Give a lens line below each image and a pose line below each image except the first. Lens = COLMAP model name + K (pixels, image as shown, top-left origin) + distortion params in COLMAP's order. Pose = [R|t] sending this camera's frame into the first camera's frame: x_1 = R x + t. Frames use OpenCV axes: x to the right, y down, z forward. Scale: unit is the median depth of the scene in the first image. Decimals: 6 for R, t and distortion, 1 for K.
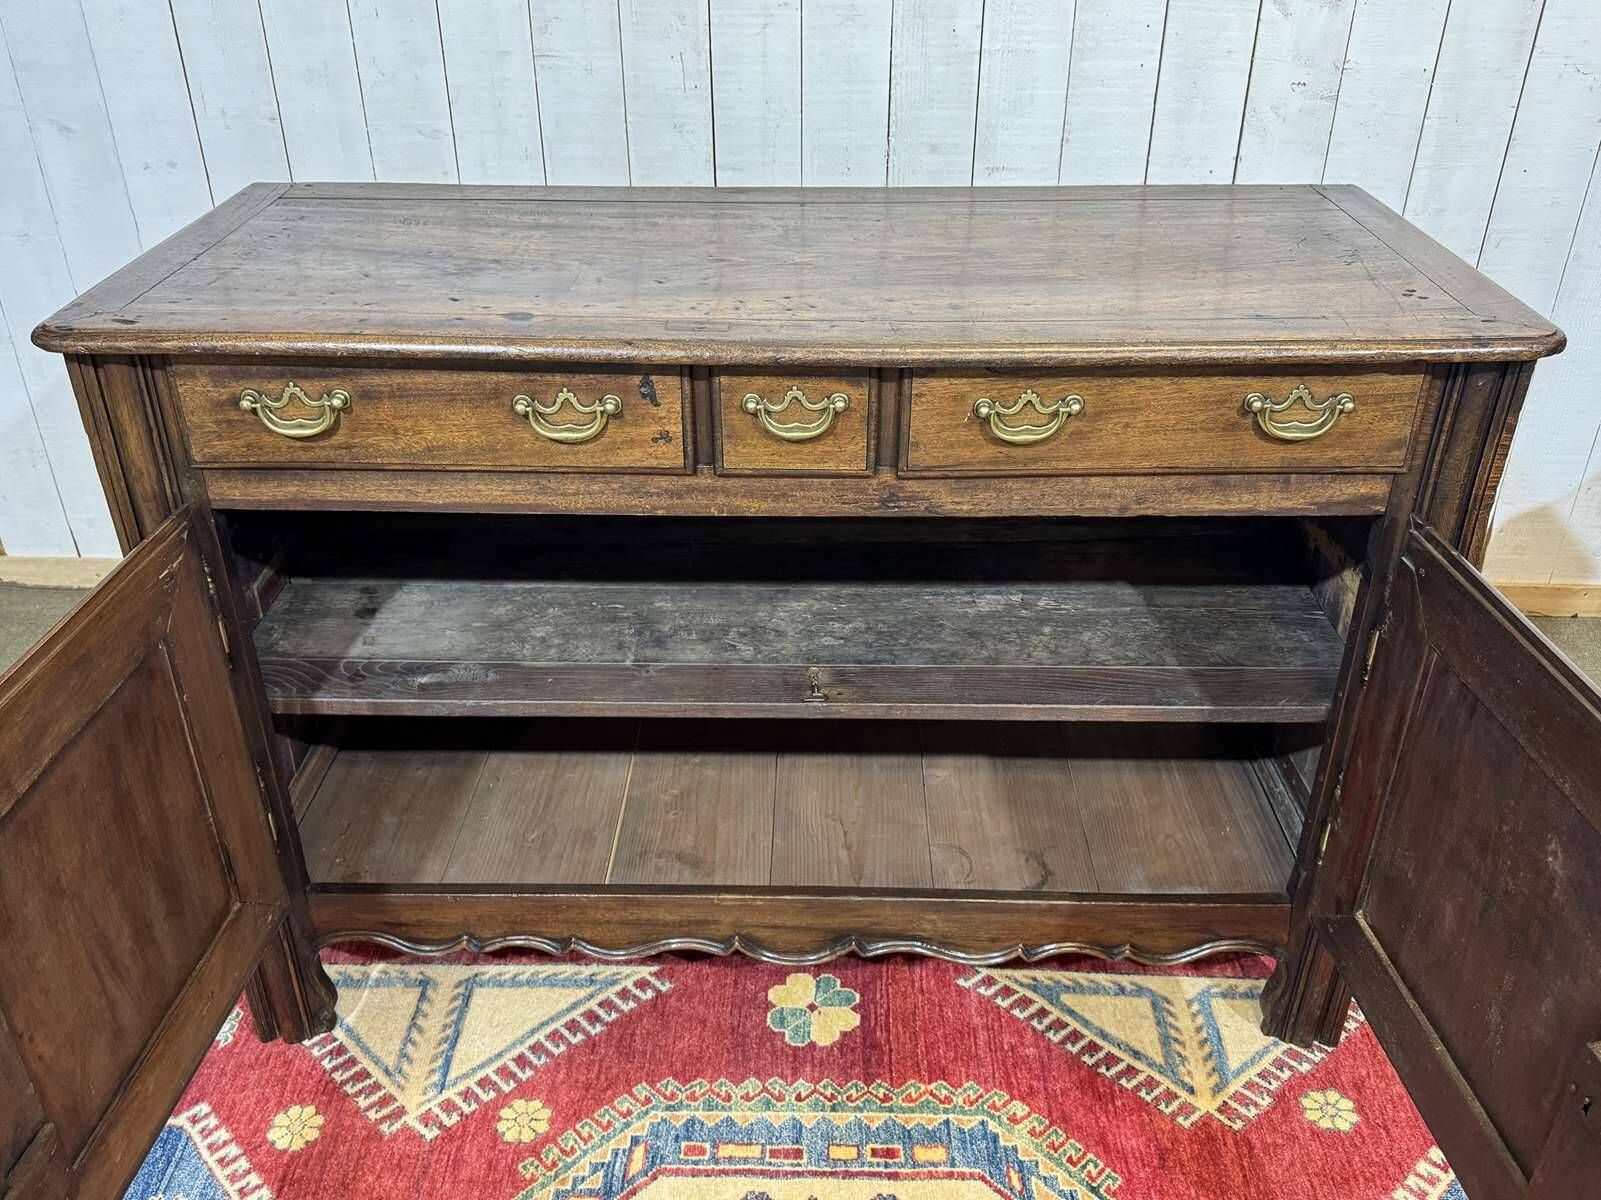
lens RADIAL K [[1368.1, 0, 801.9], [0, 1368.1, 614.7], [0, 0, 1]] dist [0.019518, -0.063674]
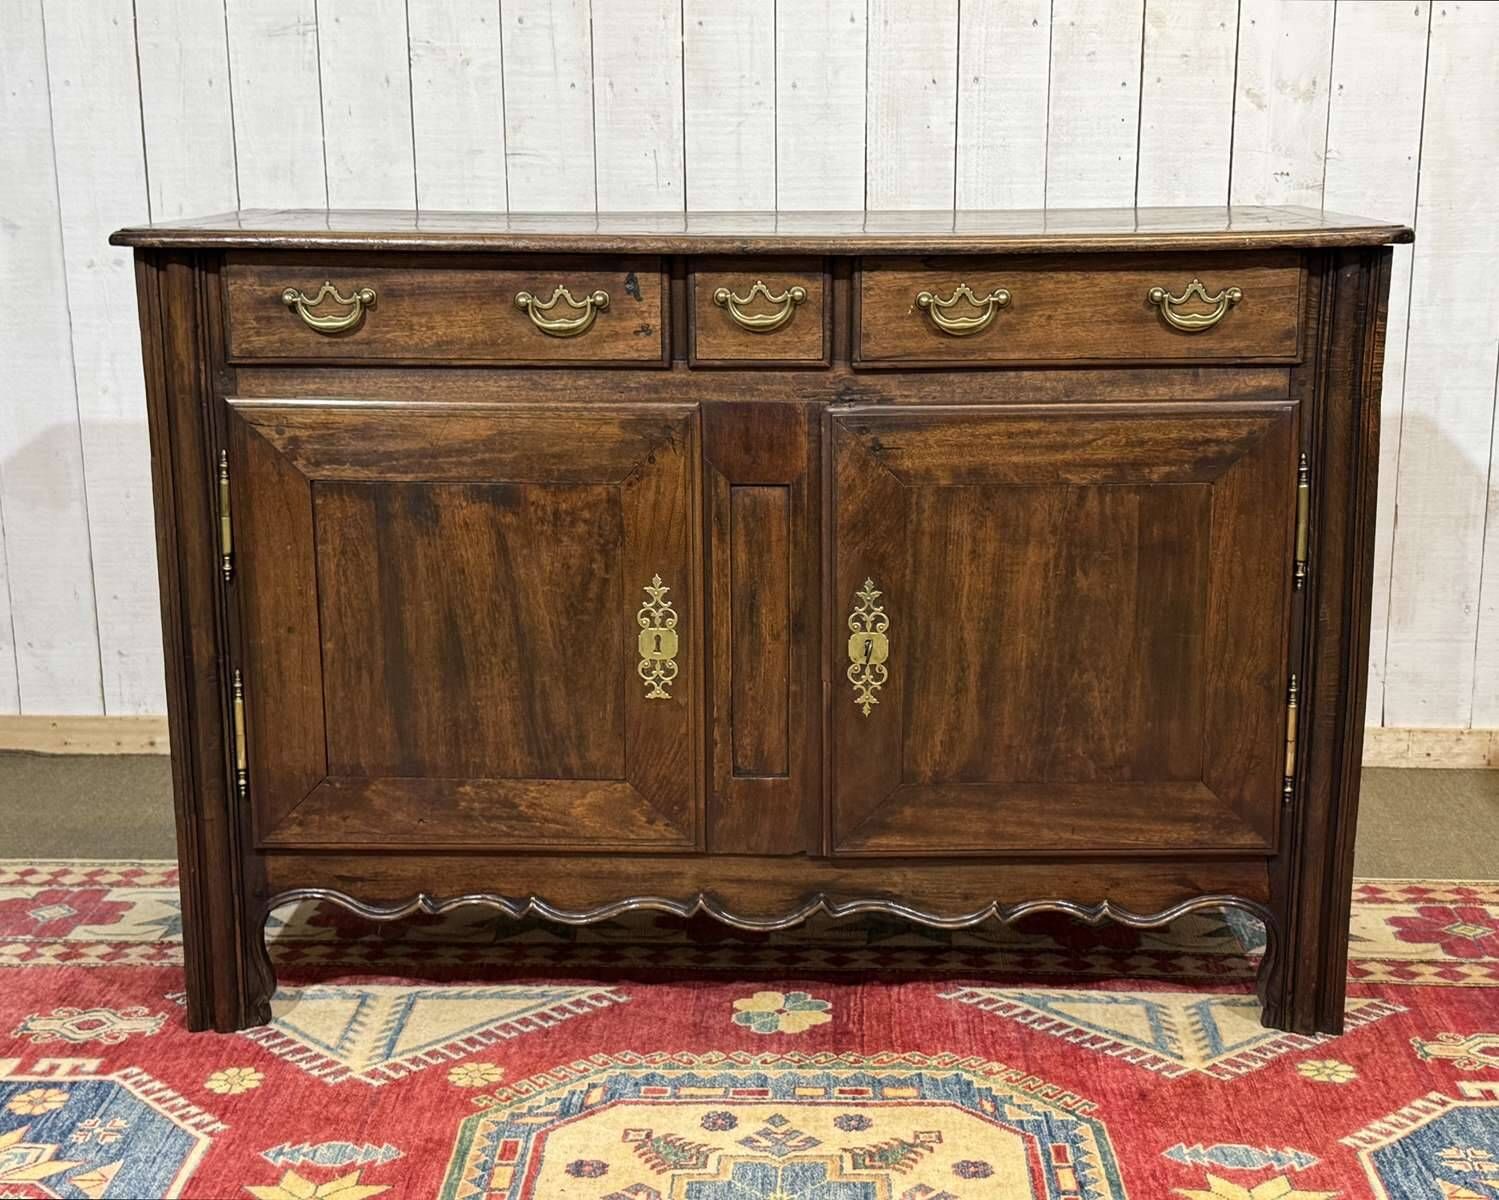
lens RADIAL K [[2166.3, 0, 781.6], [0, 2166.3, 623.9], [0, 0, 1]] dist [0.033627, 0.000000]
pose [[0.999964, -0.000253, -0.008519, 0.022845], [-0.002312, 0.954045, -0.299655, 0.521480], [0.008203, 0.299664, 0.954010, -0.528897]]
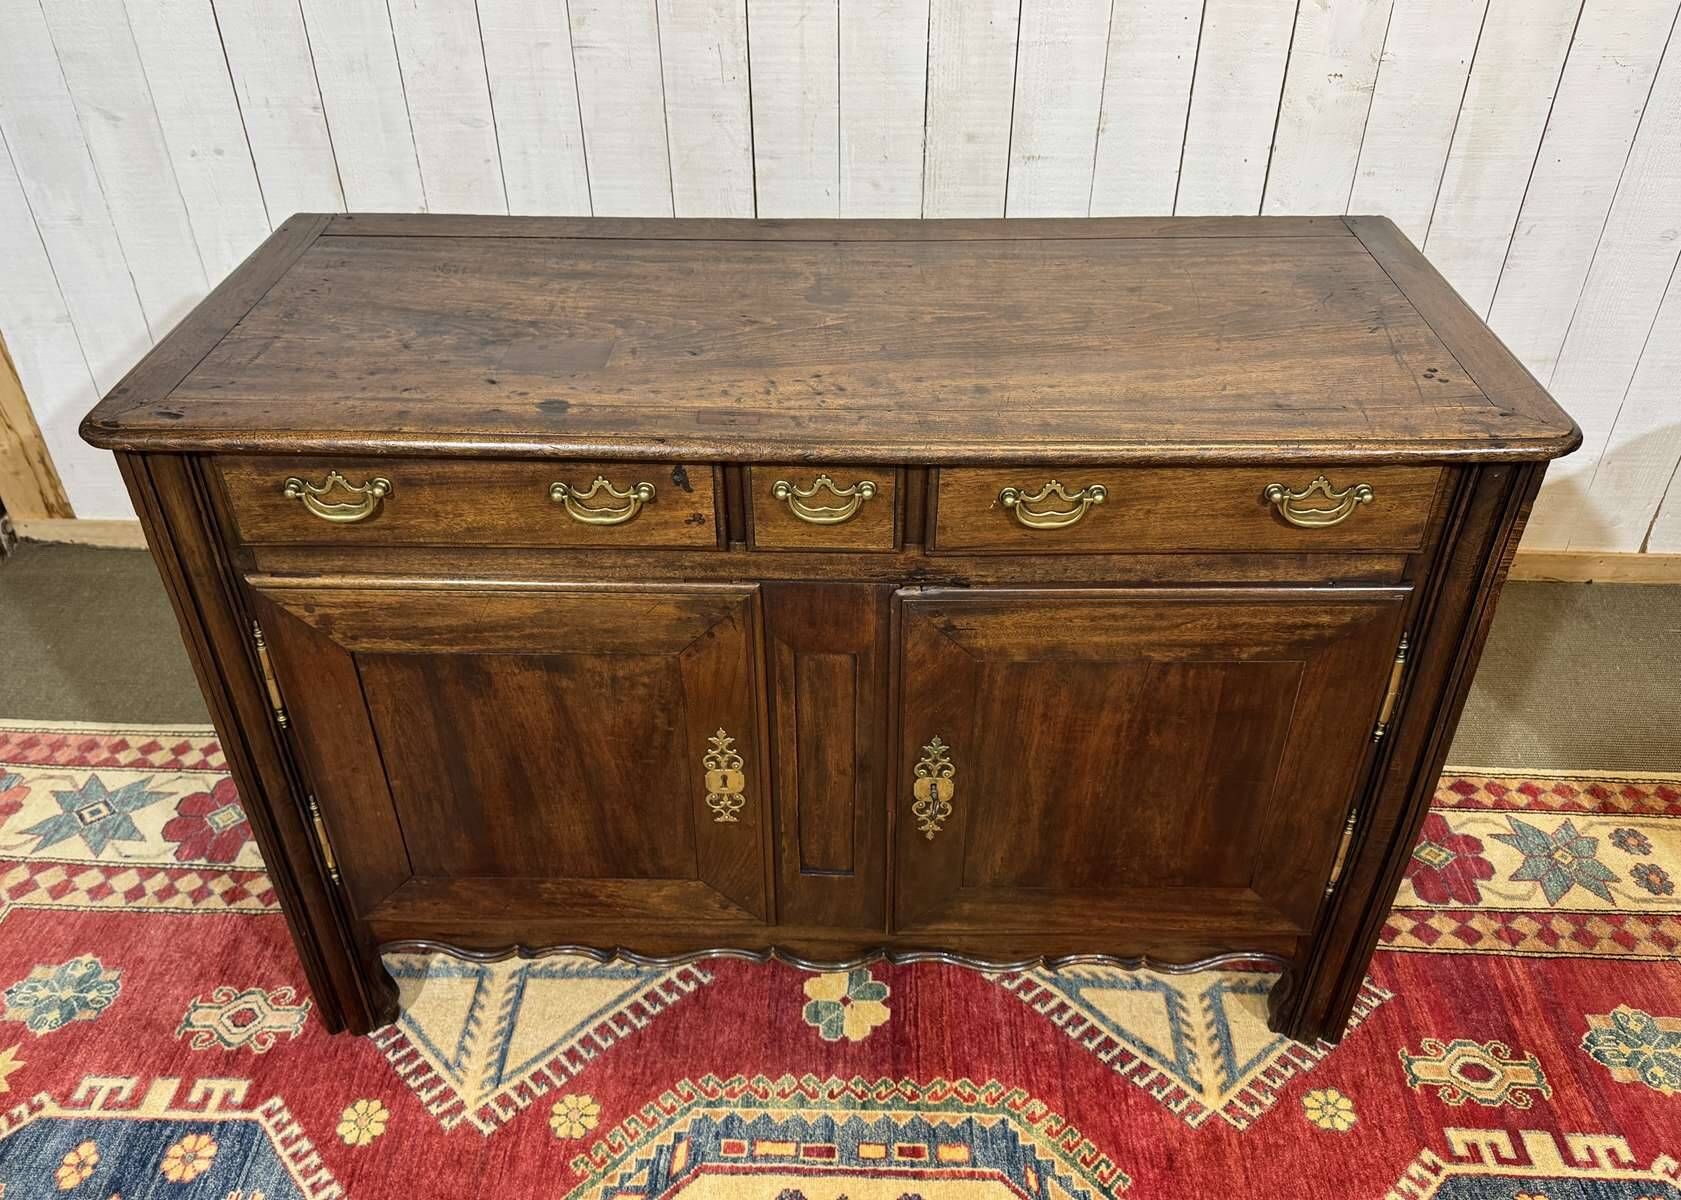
lens RADIAL K [[1319.6, 0, 837.0], [0, 1319.6, 581.0], [0, 0, 1]] dist [-0.018385, 0.013574]
pose [[0.999952, 0.001549, -0.009706, 0.011524], [-0.000736, 0.996539, 0.083127, -0.134045], [0.009801, -0.083116, 0.996492, 0.010693]]
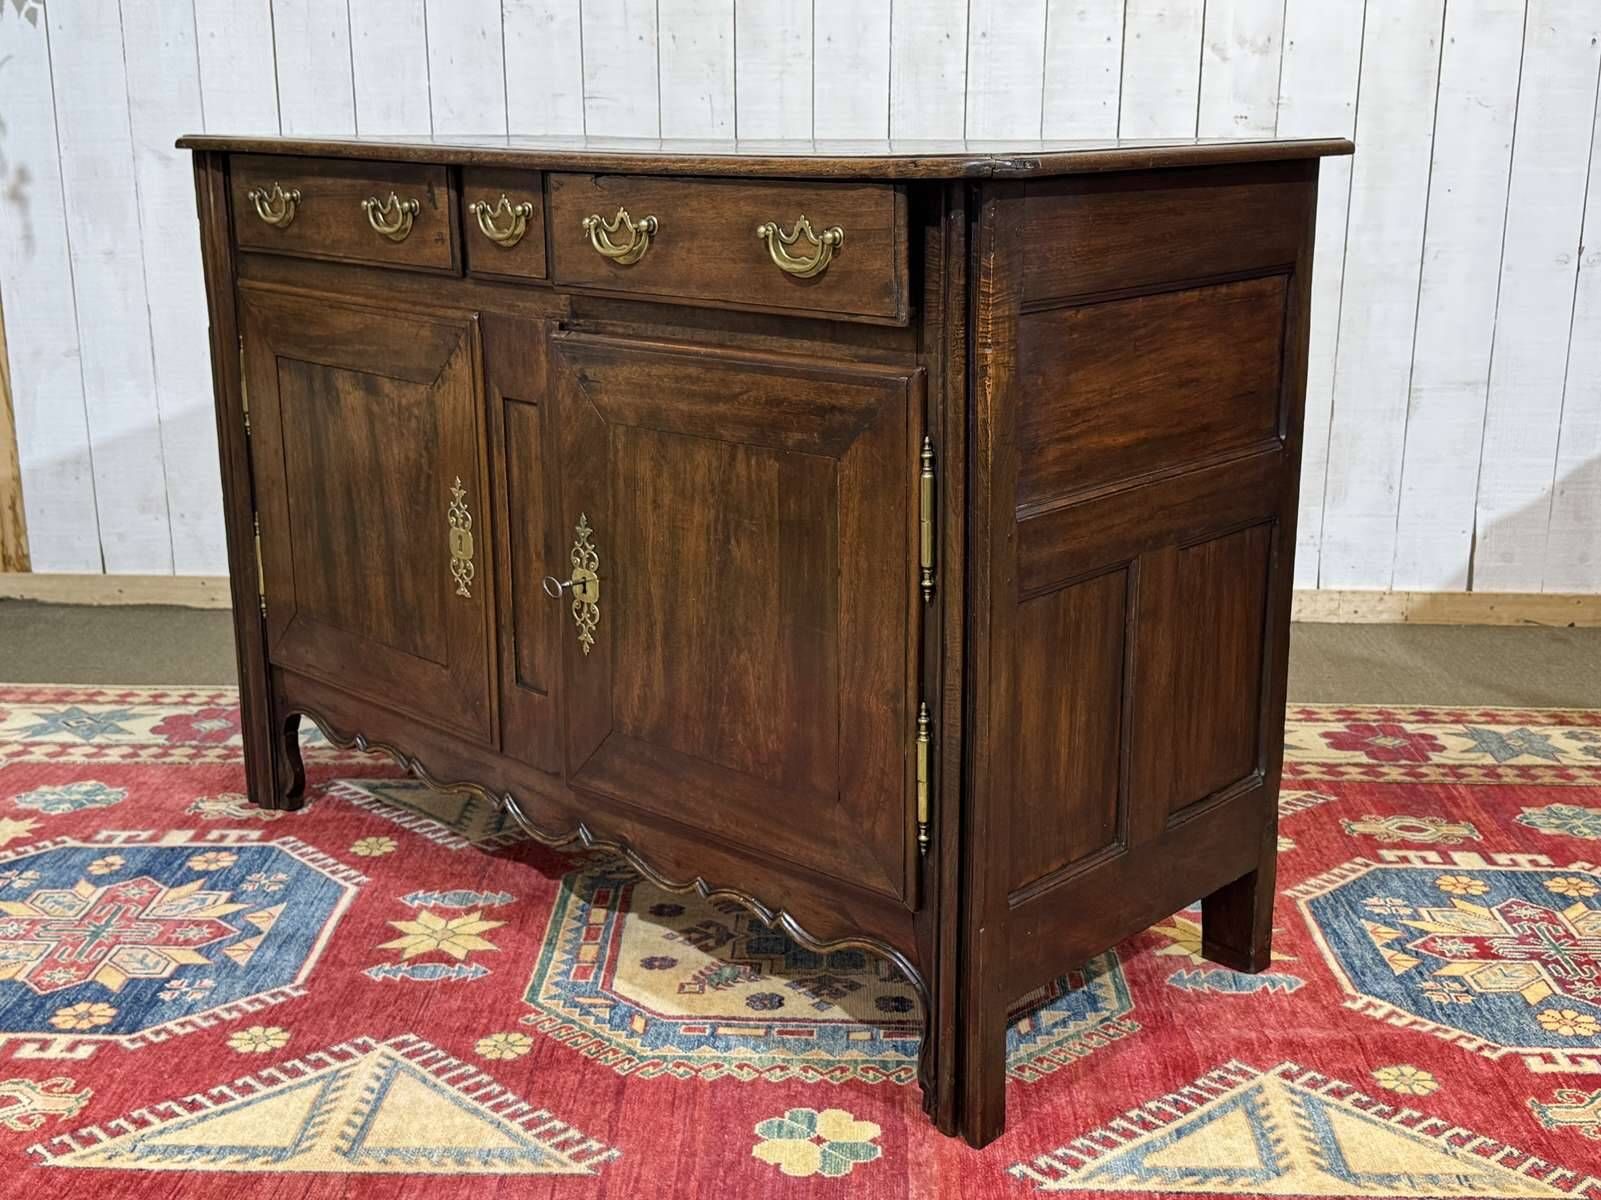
lens RADIAL K [[1863.4, 0, 802.1], [0, 1863.4, 626.7], [0, 0, 1]] dist [0.059956, 0.000000]
pose [[0.999985, 0.004060, -0.003593, -0.003090], [-0.004871, 0.963858, -0.266372, 0.612265], [0.002382, 0.266385, 0.963864, -0.567810]]
